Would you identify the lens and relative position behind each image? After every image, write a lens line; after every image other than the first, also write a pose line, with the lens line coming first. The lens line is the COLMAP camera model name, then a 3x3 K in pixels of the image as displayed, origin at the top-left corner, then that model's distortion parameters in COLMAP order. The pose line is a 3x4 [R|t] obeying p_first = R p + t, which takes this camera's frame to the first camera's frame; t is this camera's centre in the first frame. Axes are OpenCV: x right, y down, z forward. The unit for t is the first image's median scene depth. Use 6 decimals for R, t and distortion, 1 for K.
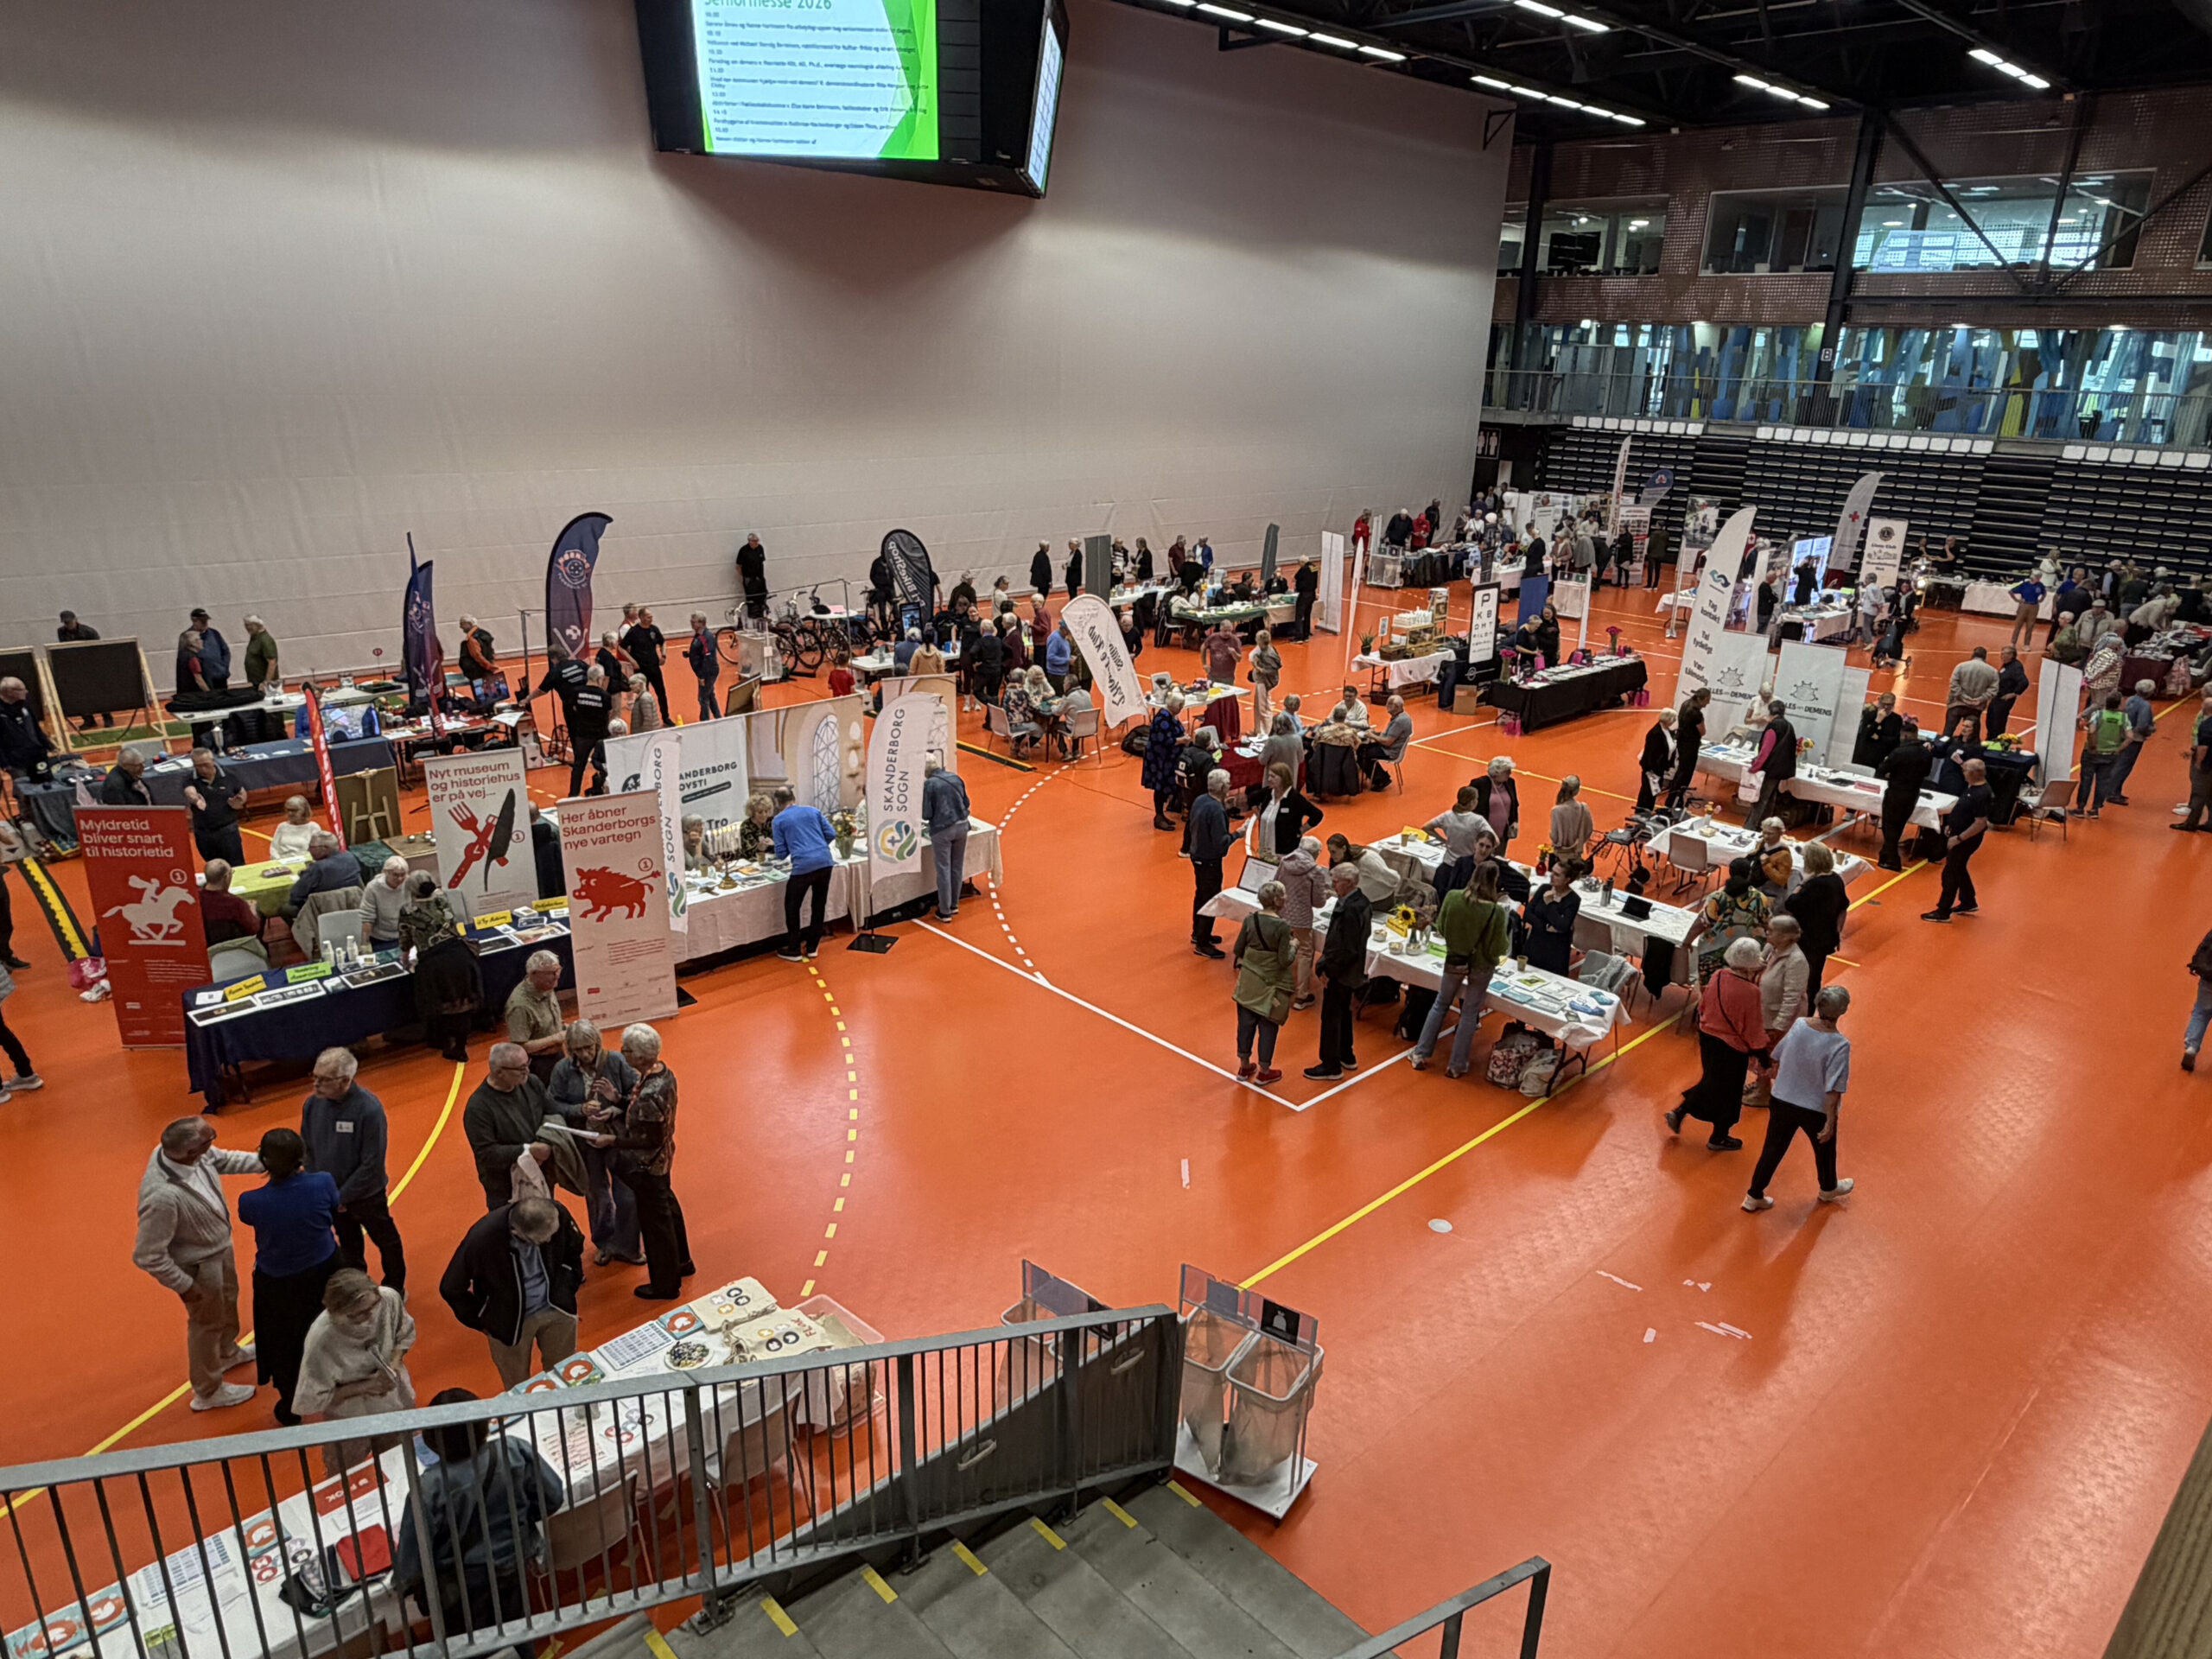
lens RADIAL K [[1402.3, 0, 1098.9], [0, 1402.3, 841.9], [0, 0, 1]] dist [0.021350, -0.001054]
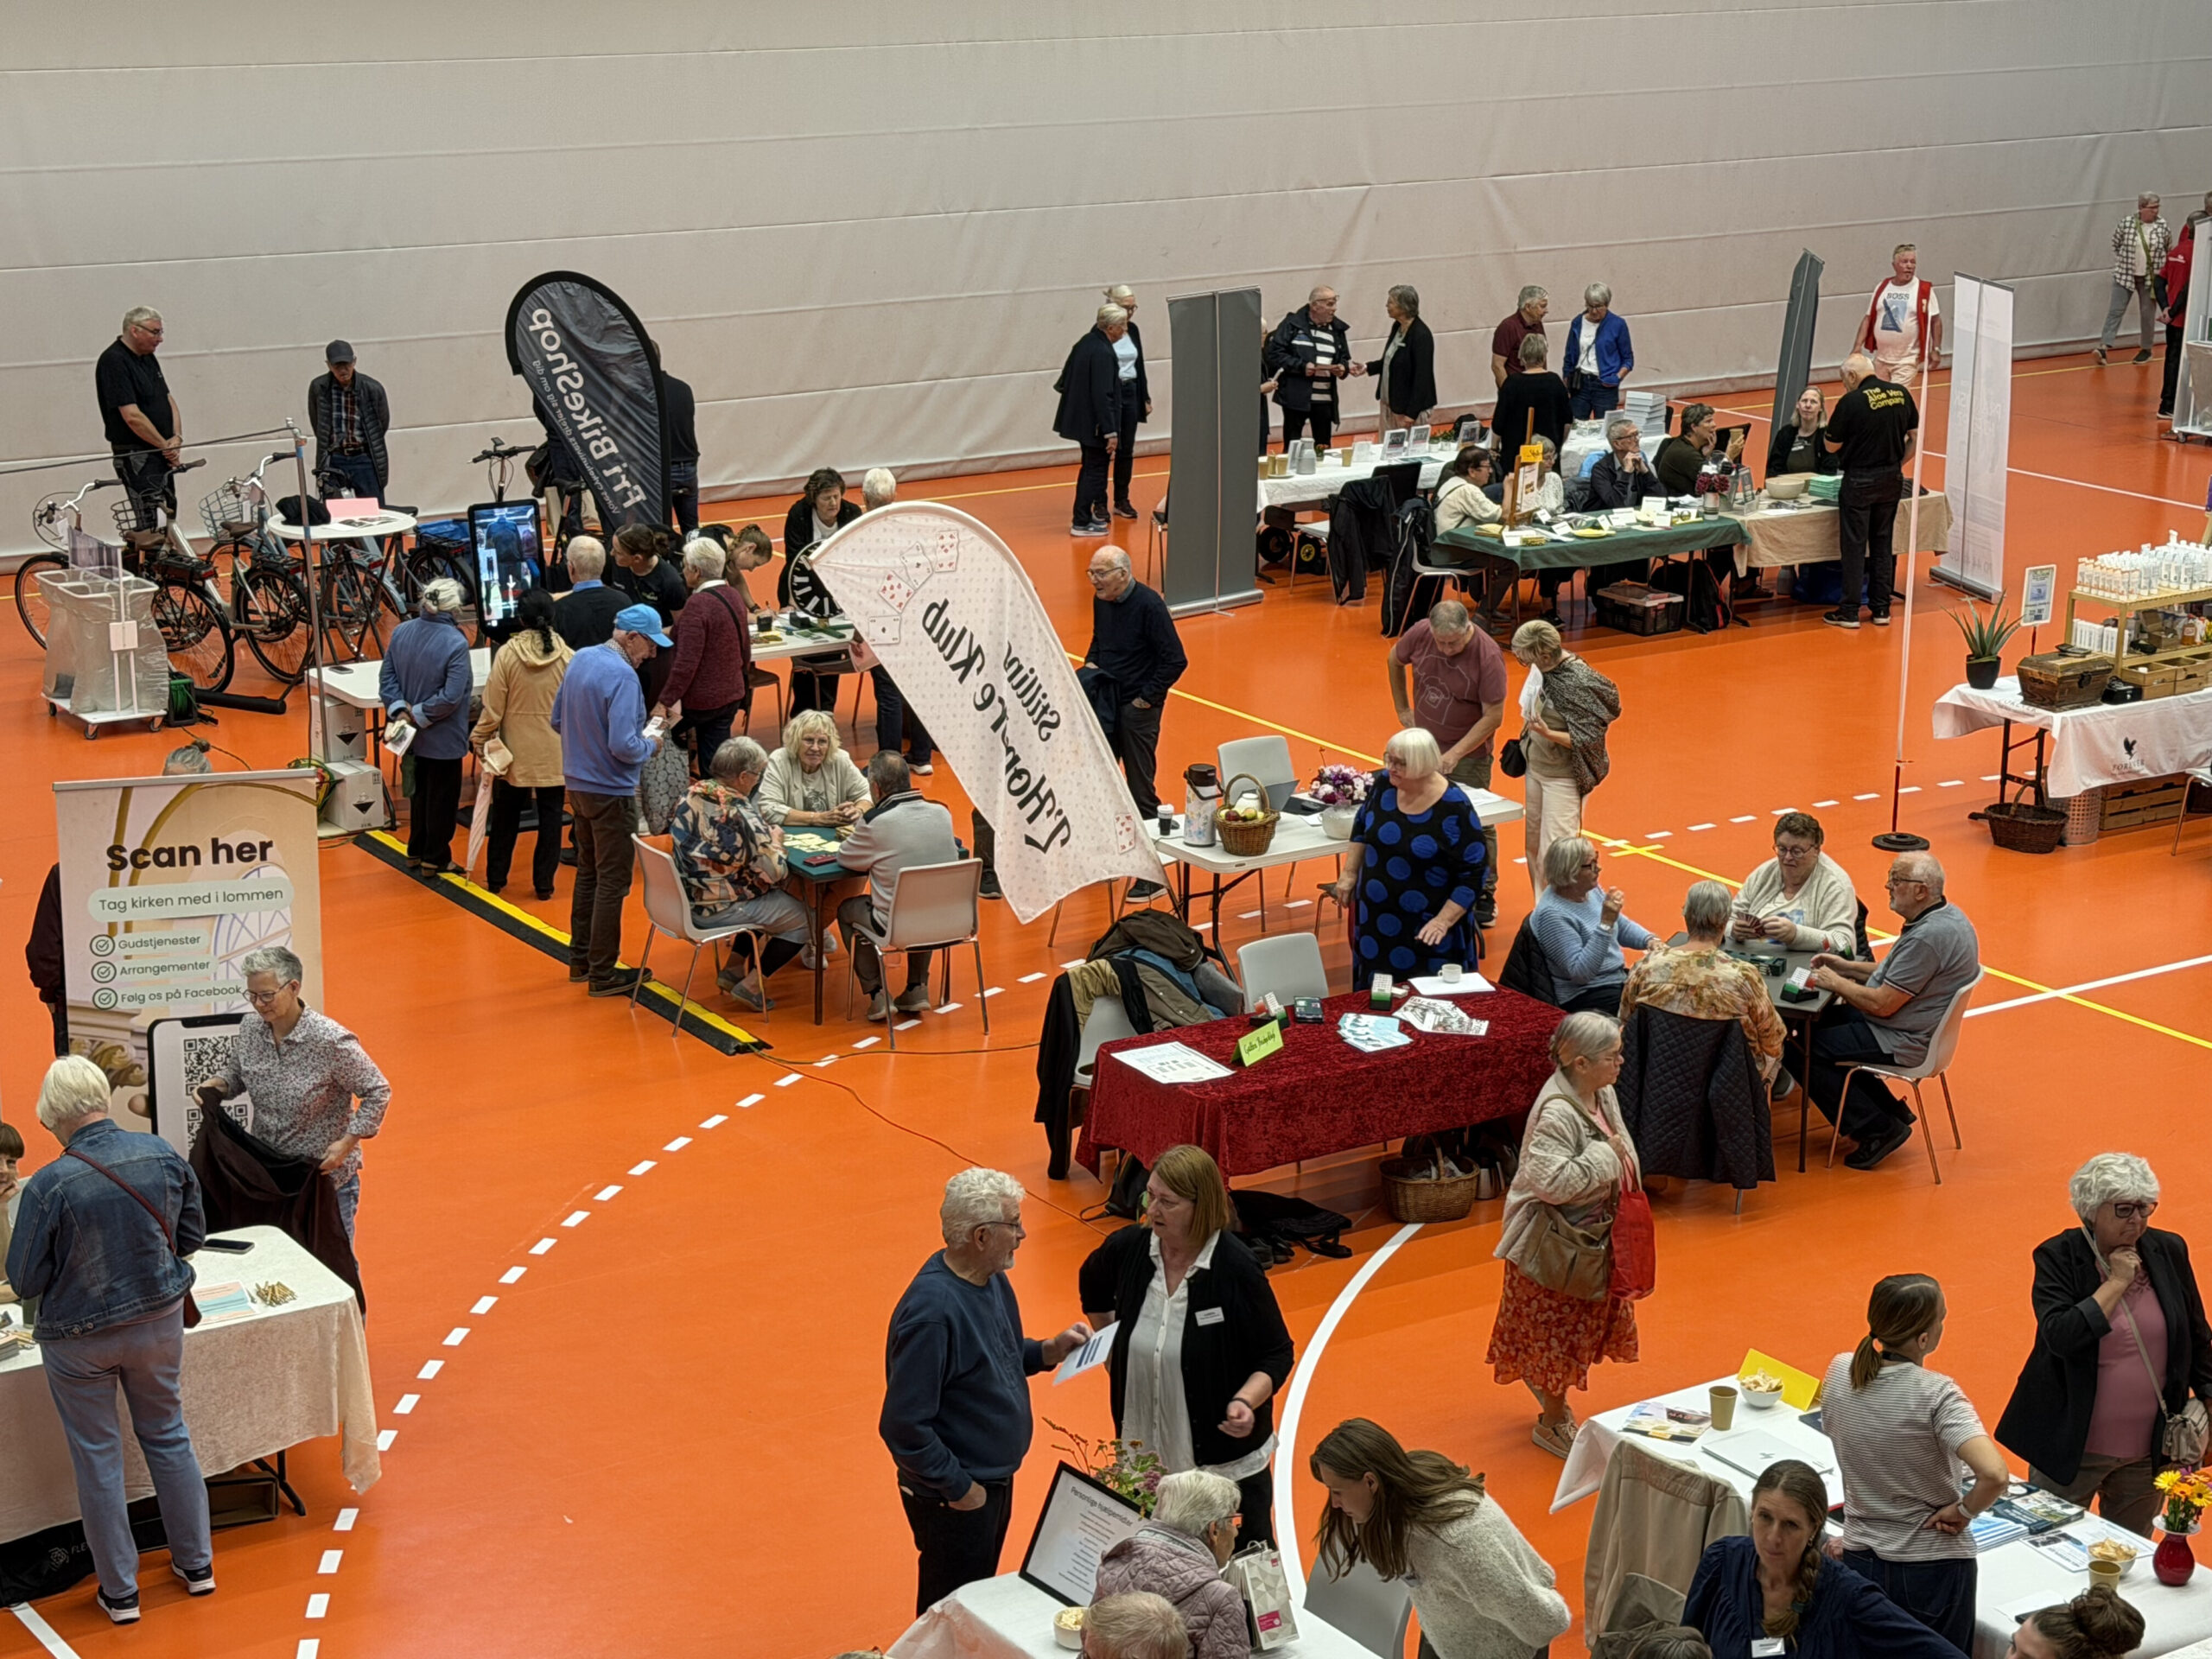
lens RADIAL K [[3933.0, 0, 1107.8], [0, 3933.0, 840.2], [0, 0, 1]] dist [0.170790, 0.000000]
pose [[0.988991, 0.029242, -0.145054, 0.122667], [-0.038605, 0.997319, -0.062161, -0.035948], [0.142848, 0.067077, 0.987469, 0.106276]]
